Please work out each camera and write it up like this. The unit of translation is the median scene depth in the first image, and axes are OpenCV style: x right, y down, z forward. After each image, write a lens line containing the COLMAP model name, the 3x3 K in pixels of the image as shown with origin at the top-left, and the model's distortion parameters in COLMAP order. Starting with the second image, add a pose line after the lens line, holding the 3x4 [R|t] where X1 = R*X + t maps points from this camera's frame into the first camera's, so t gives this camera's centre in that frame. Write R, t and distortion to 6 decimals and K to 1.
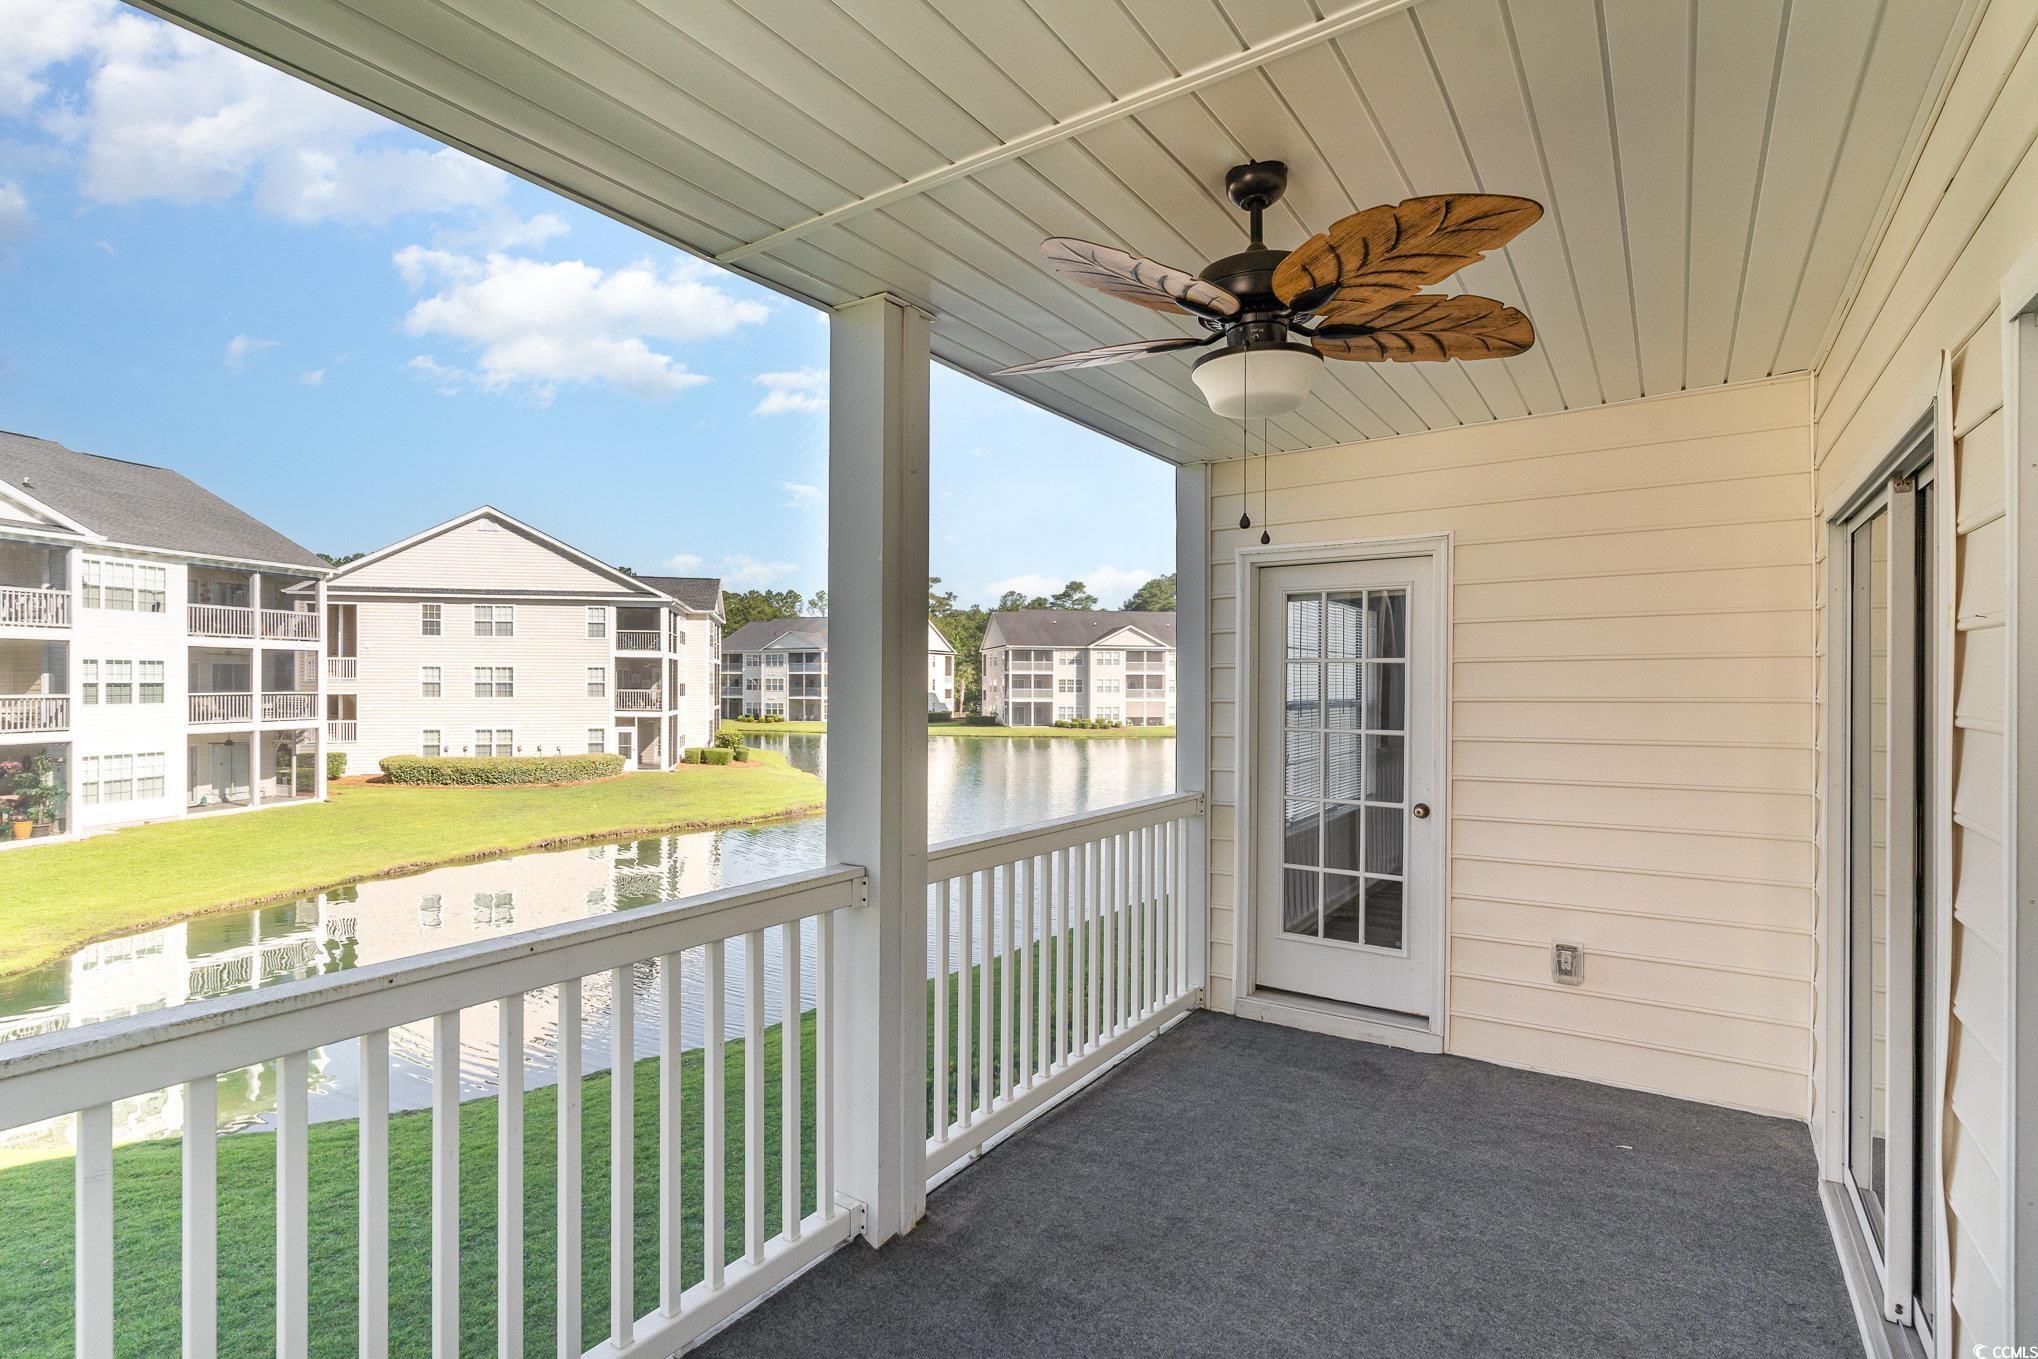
lens RADIAL K [[982.2, 0, 1020.9], [0, 982.2, 684.9], [0, 0, 1]] dist [0.005042, 0.000372]
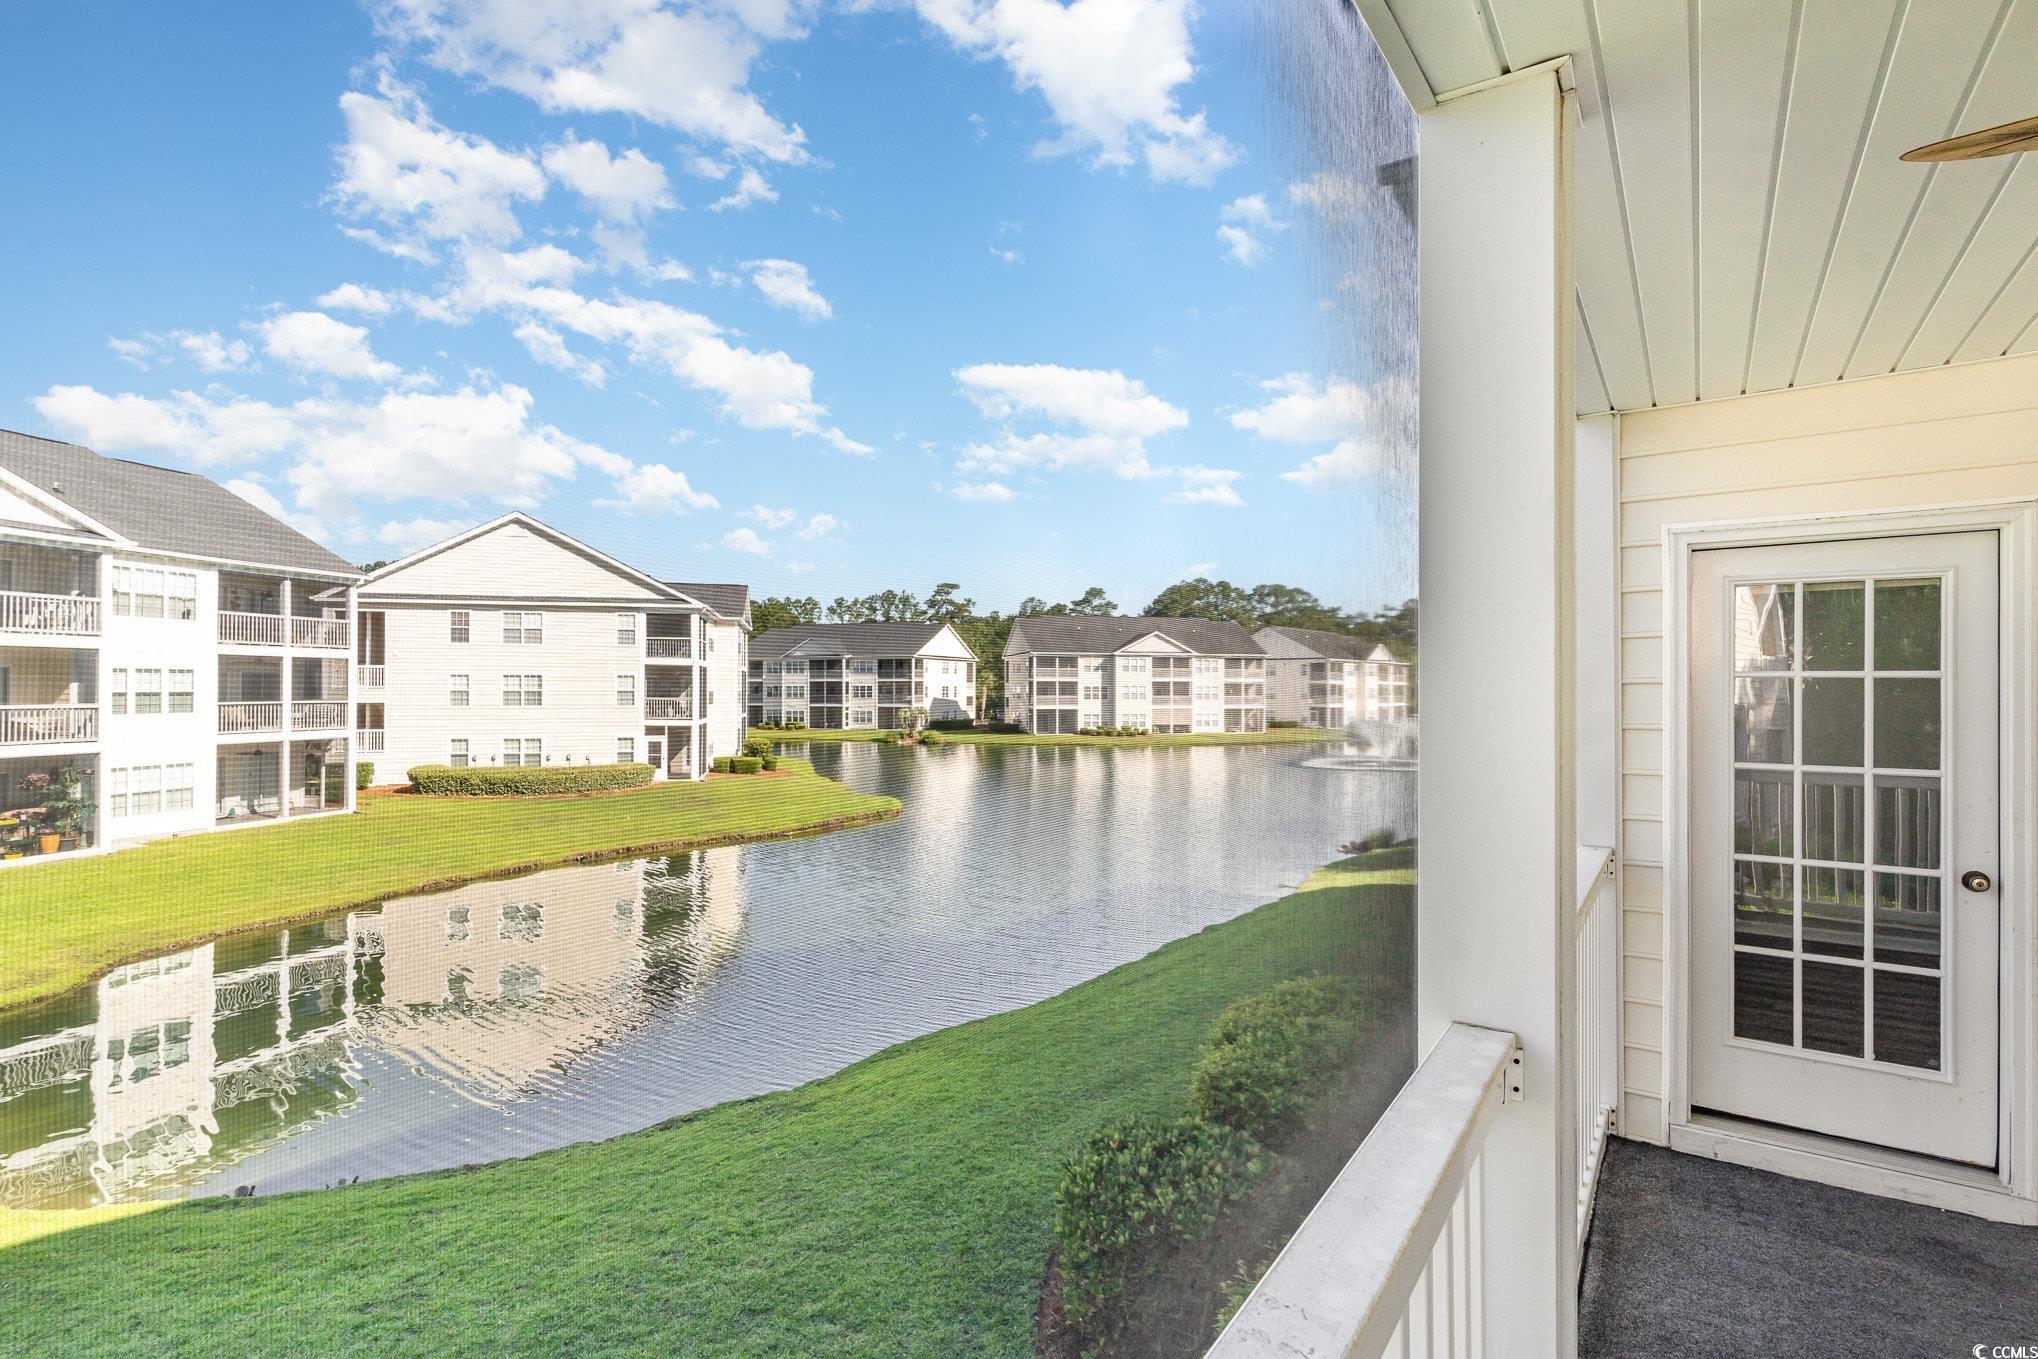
lens RADIAL K [[982.2, 0, 1017.4], [0, 982.2, 679.0], [0, 0, 1]] dist [0.005042, 0.000372]
pose [[0.999902, -0.001265, -0.013941, -0.028567], [0.001090, 0.999921, -0.012525, -0.001271], [0.013956, 0.012509, 0.999824, 0.025523]]
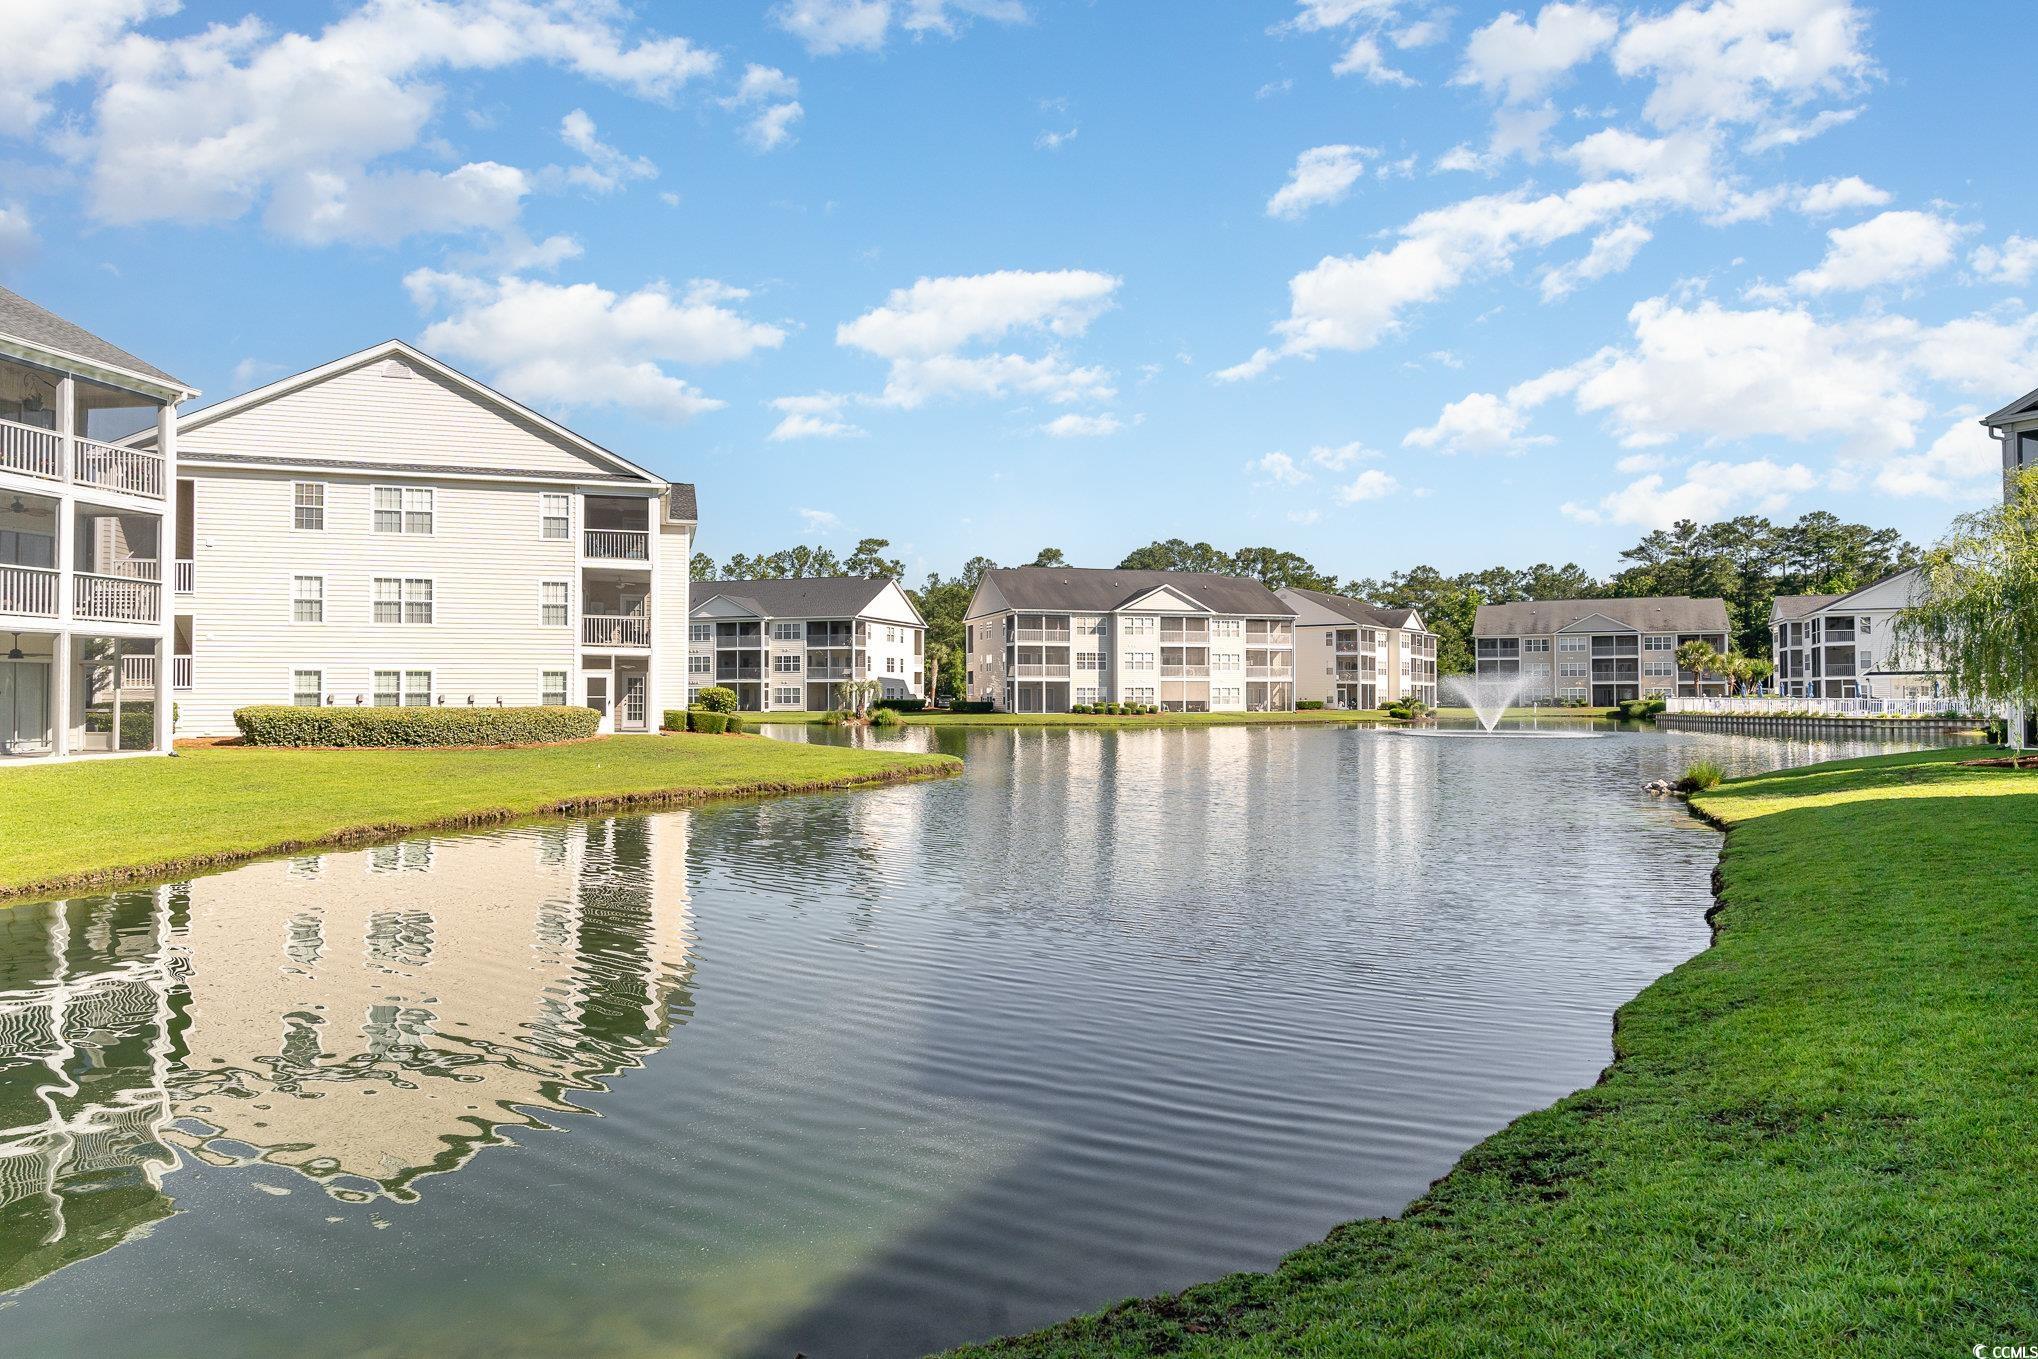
lens RADIAL K [[1151.6, 0, 1003.0], [0, 1151.6, 677.8], [0, 0, 1]] dist [0.002732, 0.001030]
pose [[0.996459, -0.002193, 0.084053, -0.193911], [0.004165, 0.999720, -0.023285, 0.070991], [-0.083979, 0.023553, 0.996189, 0.179860]]
